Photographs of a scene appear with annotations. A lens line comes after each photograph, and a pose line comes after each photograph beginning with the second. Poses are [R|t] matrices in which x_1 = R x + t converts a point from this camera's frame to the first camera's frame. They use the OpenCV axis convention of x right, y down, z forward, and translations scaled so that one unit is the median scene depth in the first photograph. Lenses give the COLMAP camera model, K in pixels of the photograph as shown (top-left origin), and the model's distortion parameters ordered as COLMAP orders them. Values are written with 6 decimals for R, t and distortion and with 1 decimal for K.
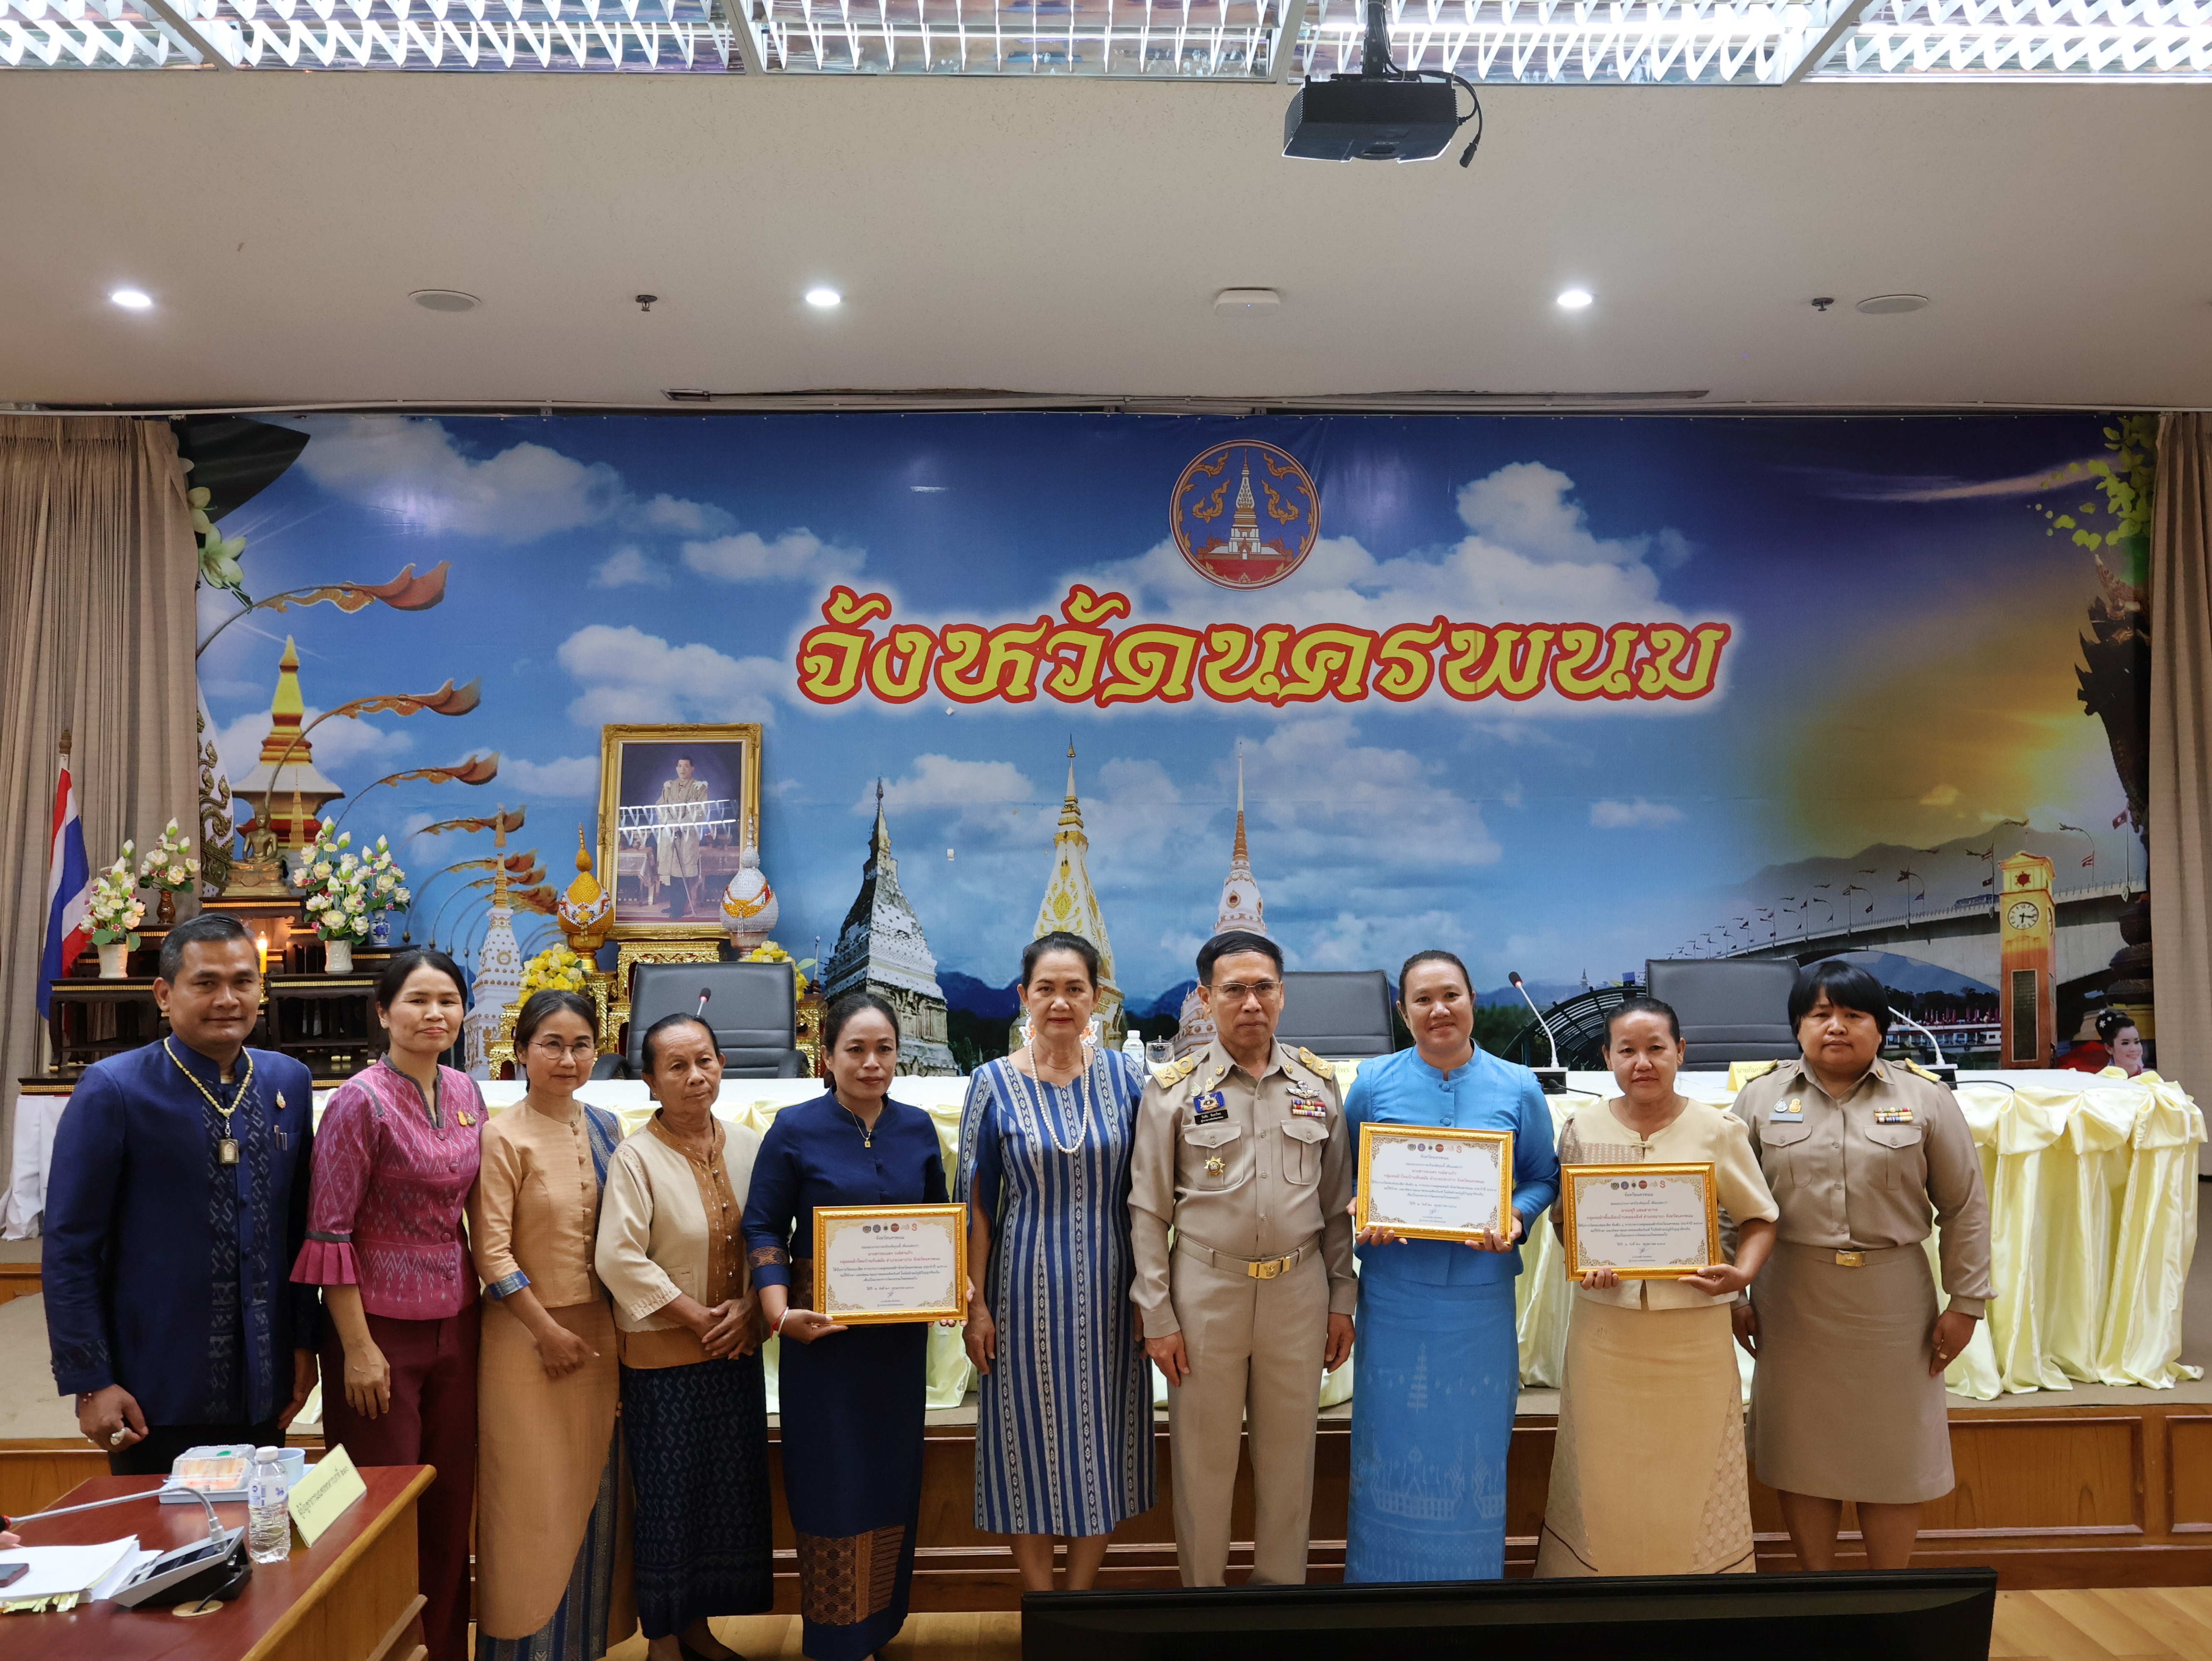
lens RADIAL K [[2126.6, 0, 1100.0], [0, 2126.6, 831.2], [0, 0, 1]] dist [-0.013834, 0.019273]
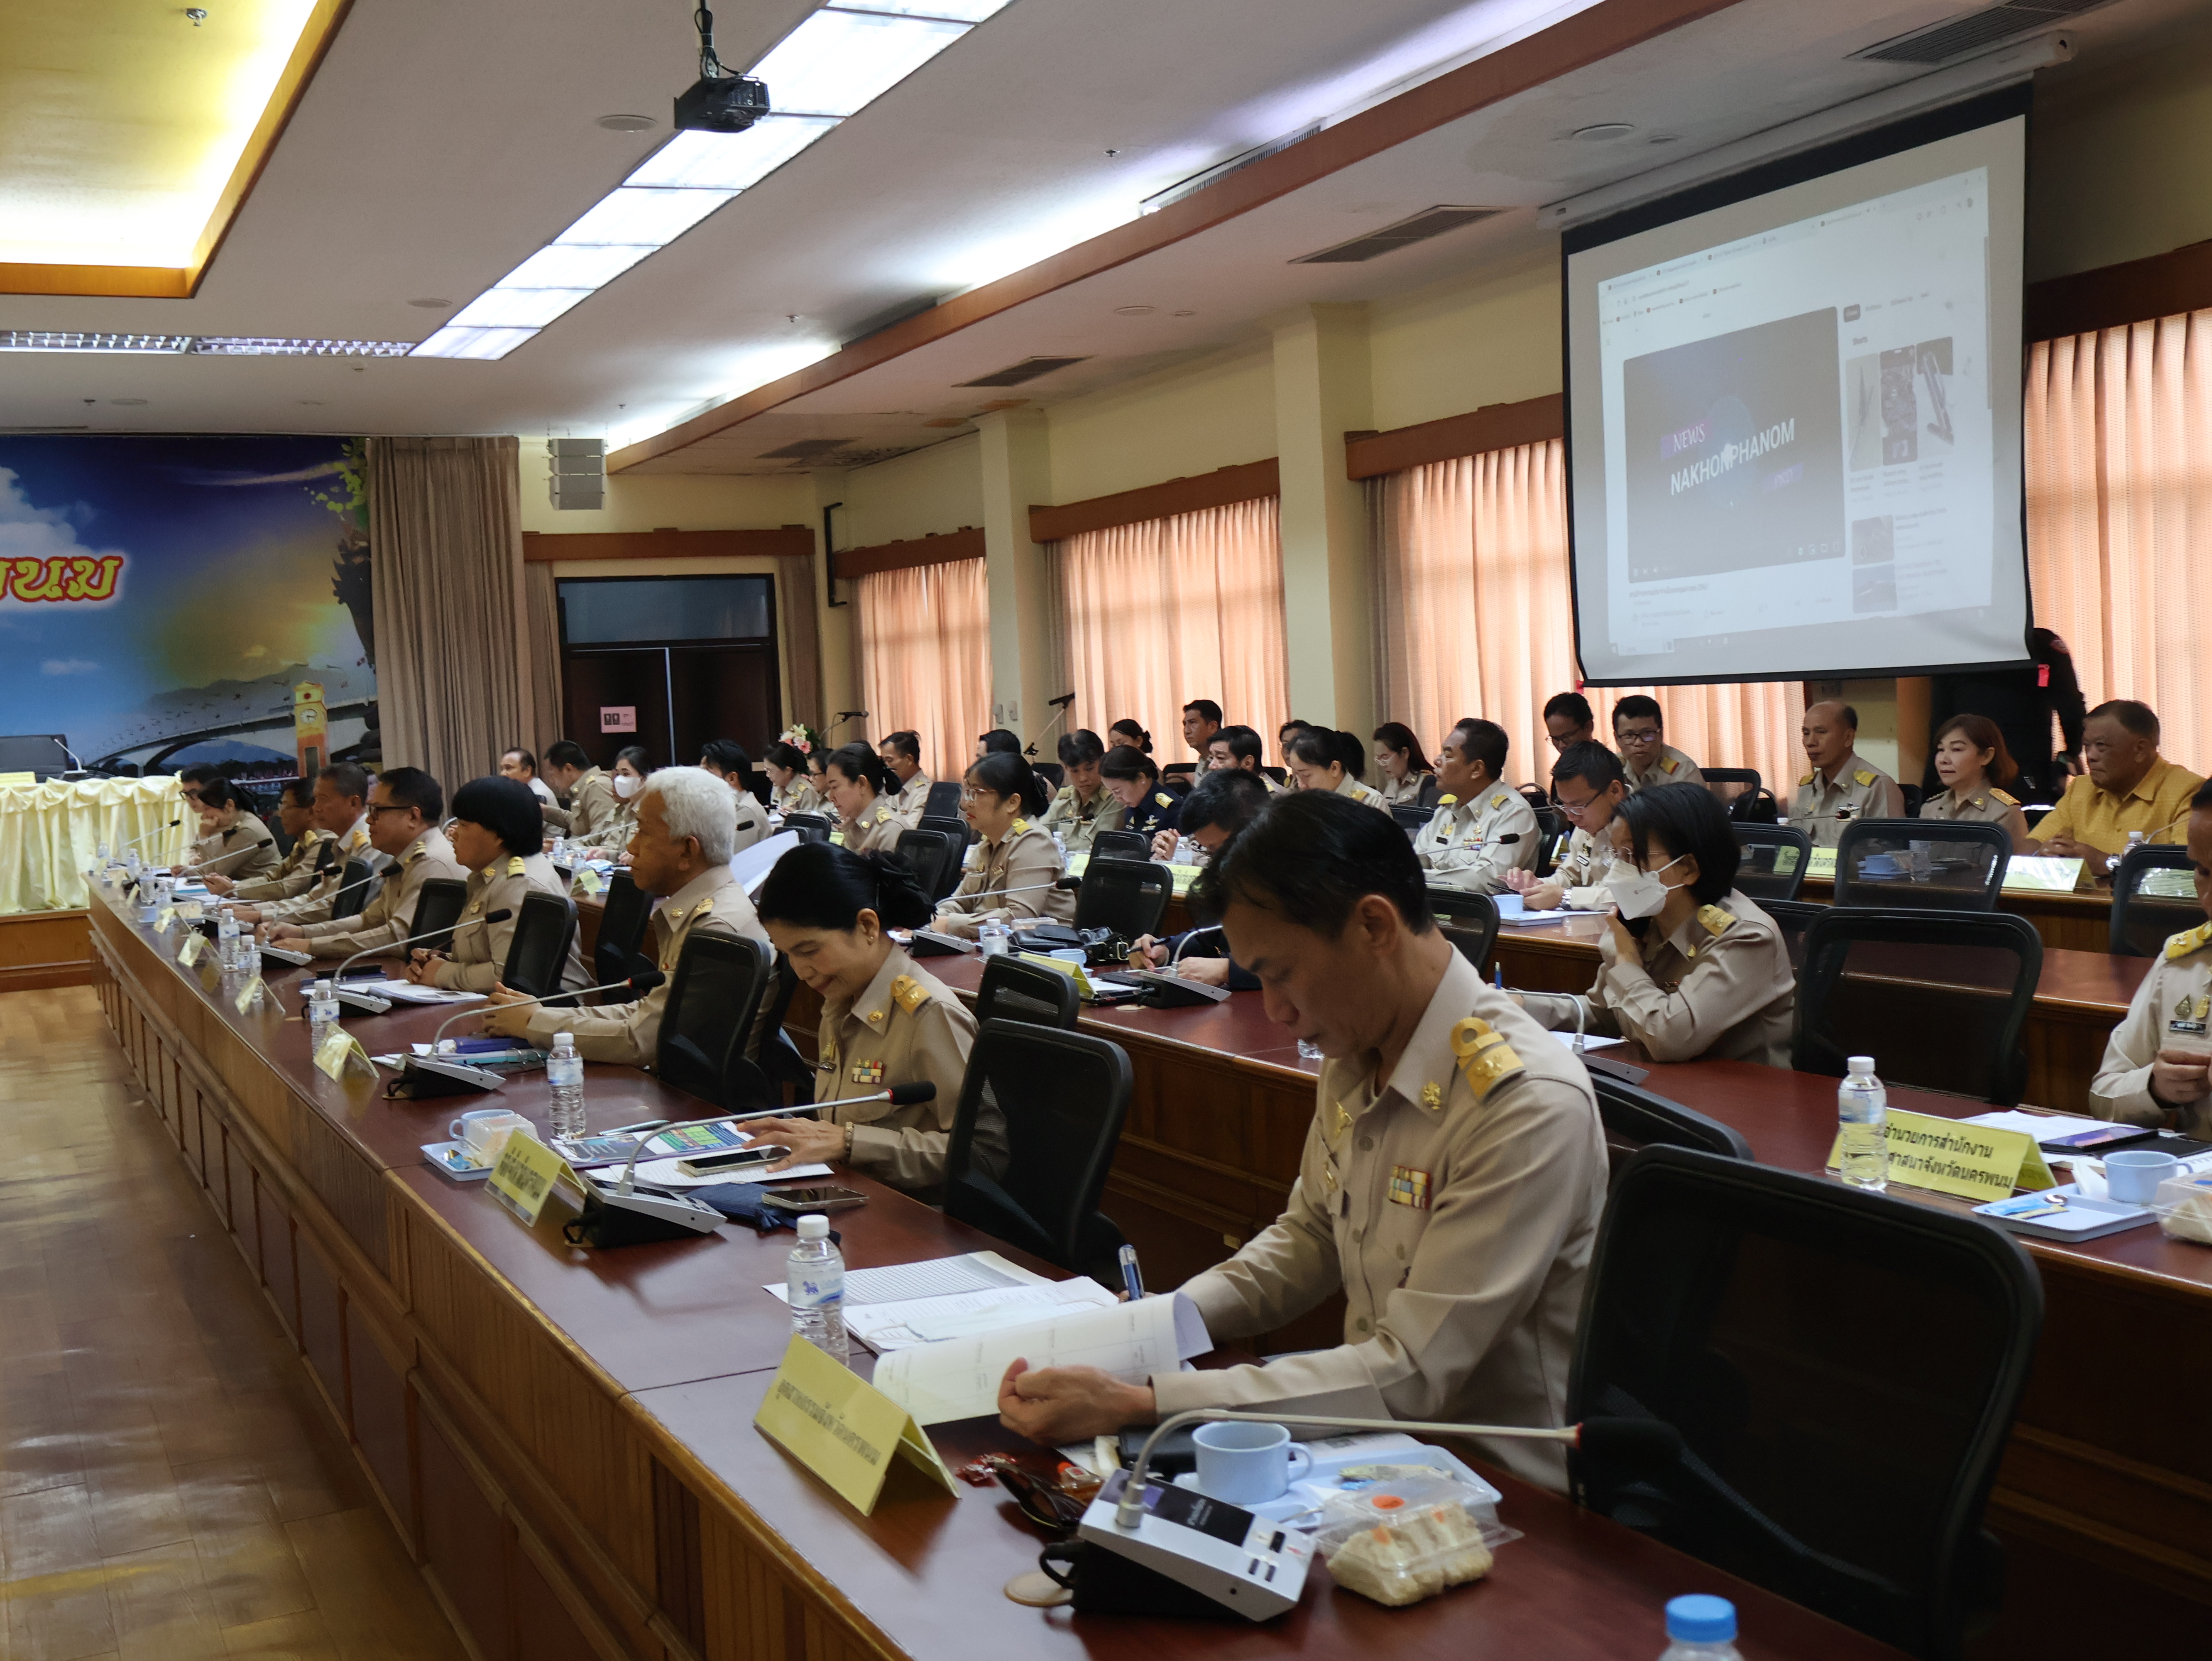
lens RADIAL K [[2309.5, 0, 1090.3], [0, 2309.5, 827.0], [0, 0, 1]] dist [0.000620, 0.010106]
pose [[0.907104, -0.061961, 0.416320, 0.216612], [0.037947, 0.997116, 0.065720, 0.030105], [-0.419192, -0.043817, 0.906840, -1.084687]]
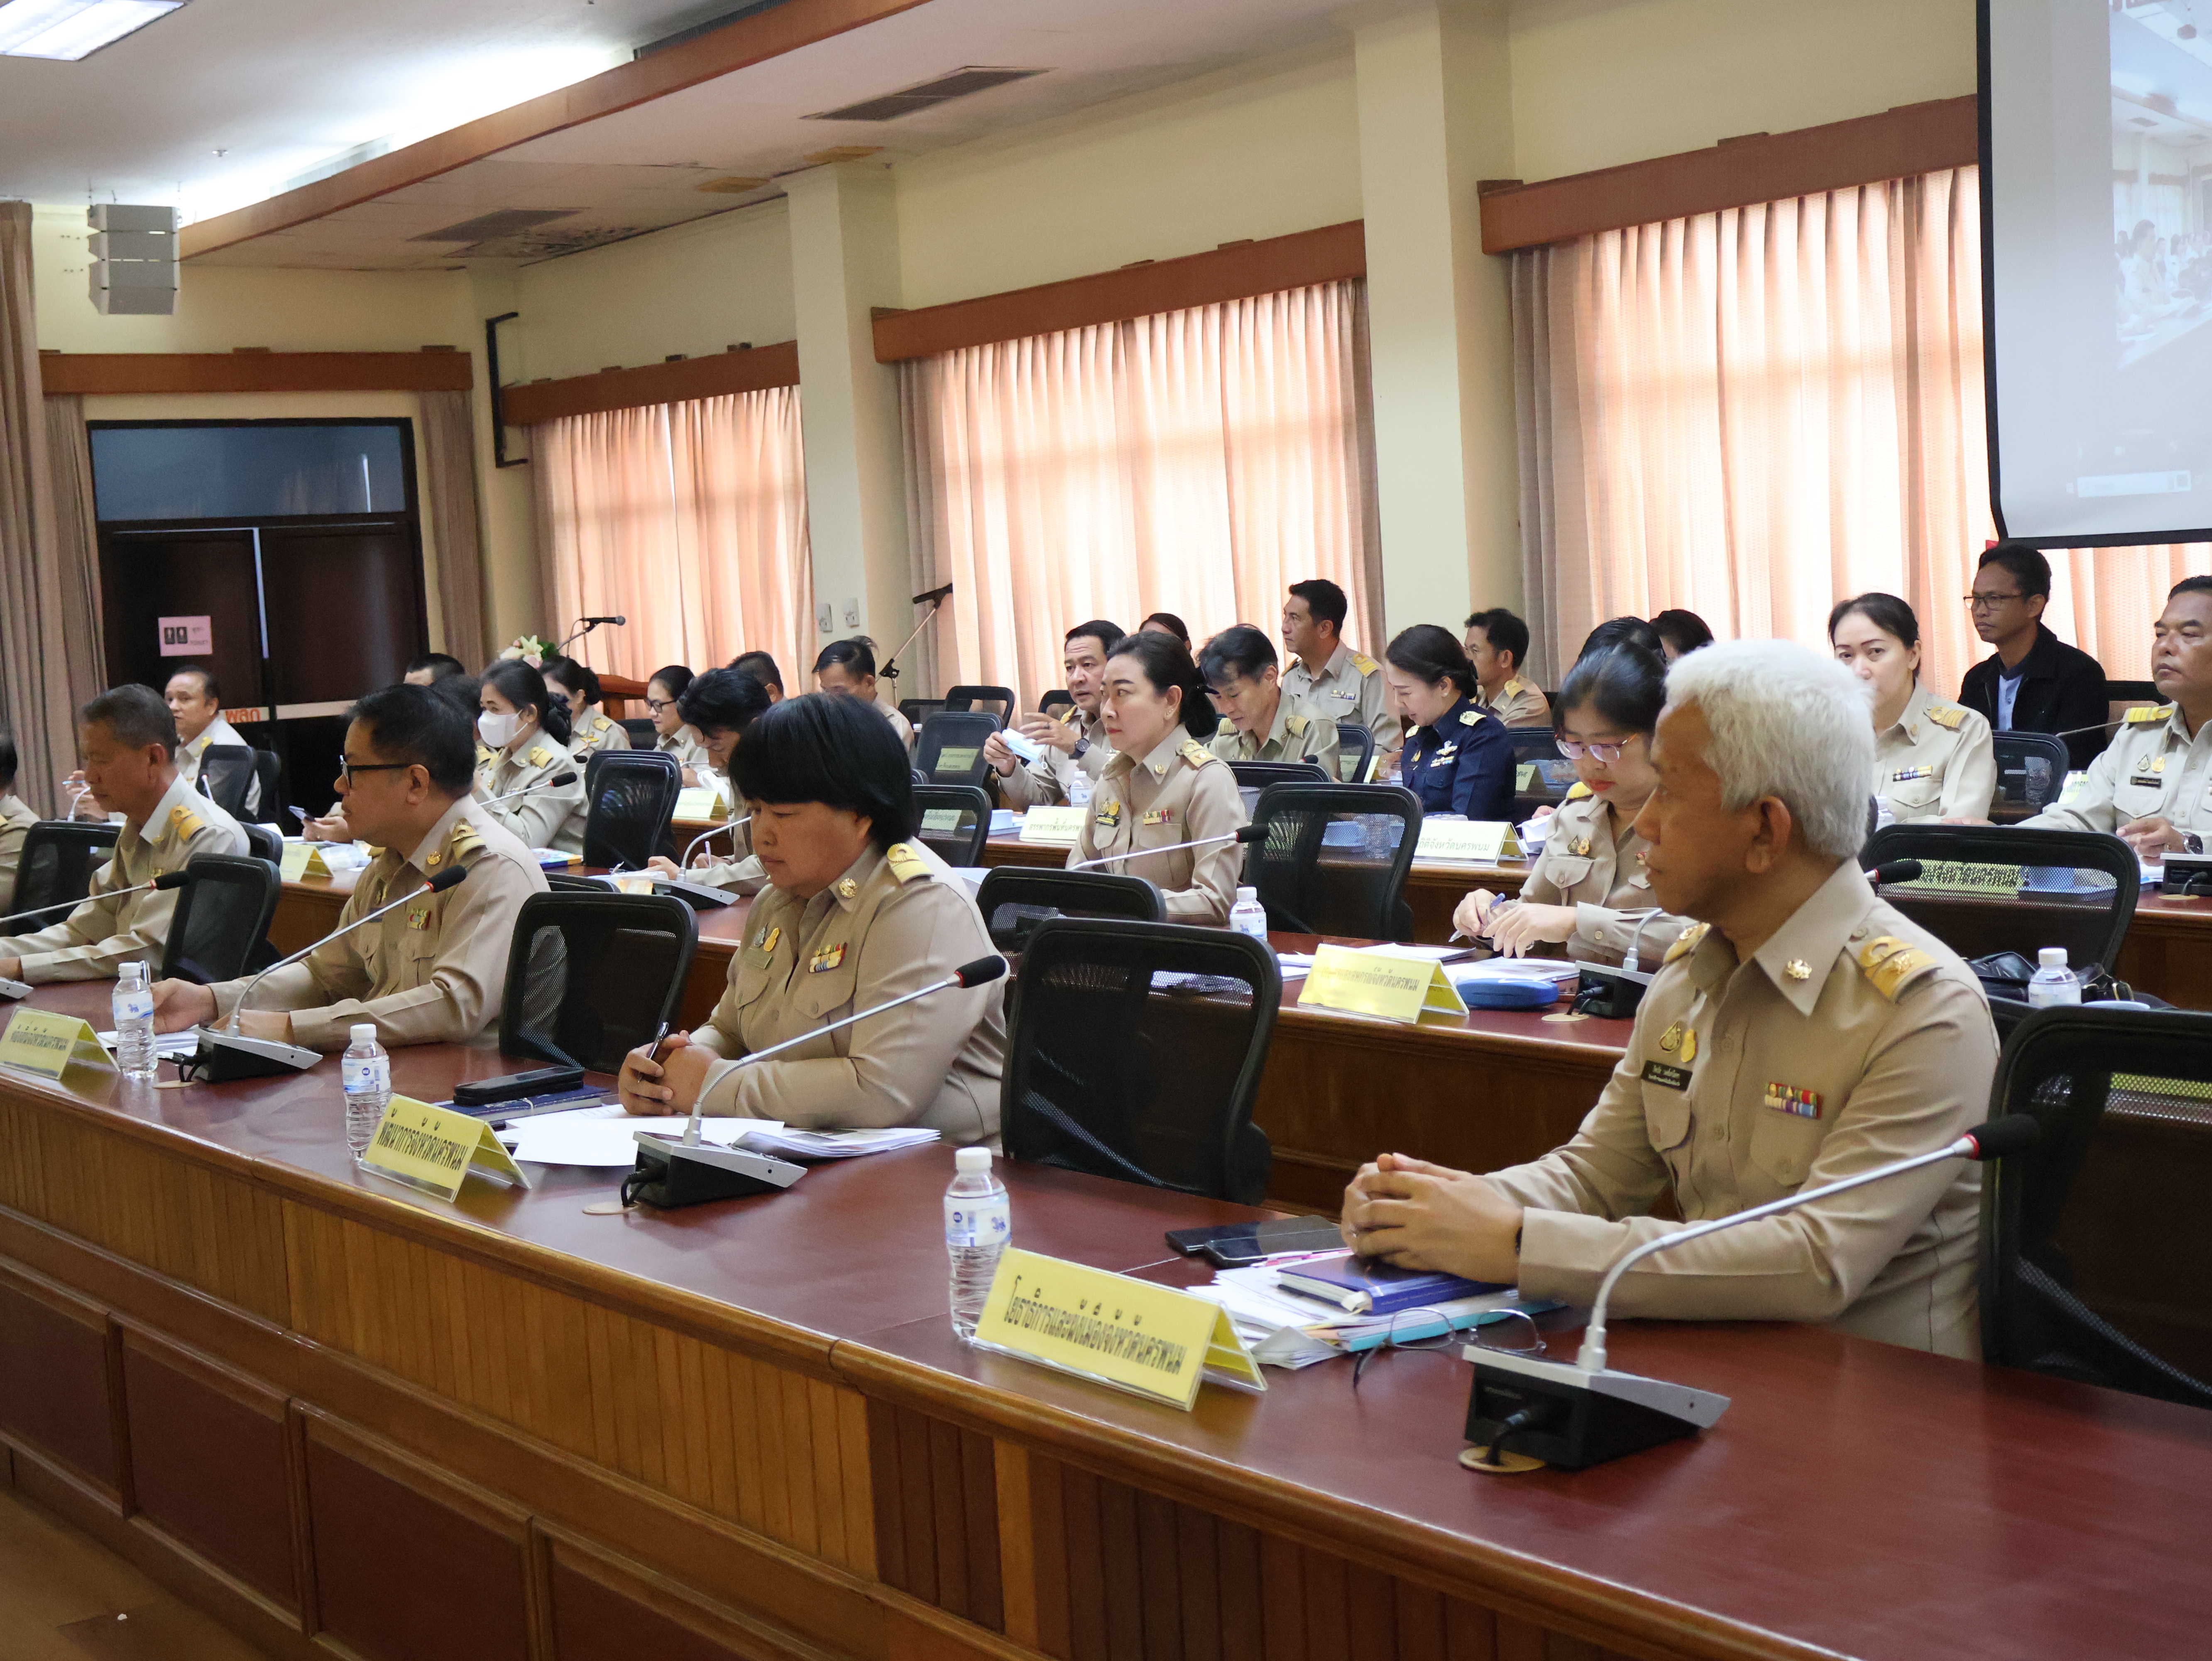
lens RADIAL K [[2954.1, 0, 1106.0], [0, 2954.1, 830.5], [0, 0, 1]] dist [0.012865, 0.006581]
pose [[0.814973, -0.089707, 0.572513, 0.122804], [0.046358, 0.994872, 0.089895, 0.036578], [-0.577641, -0.046721, 0.814953, -0.773593]]
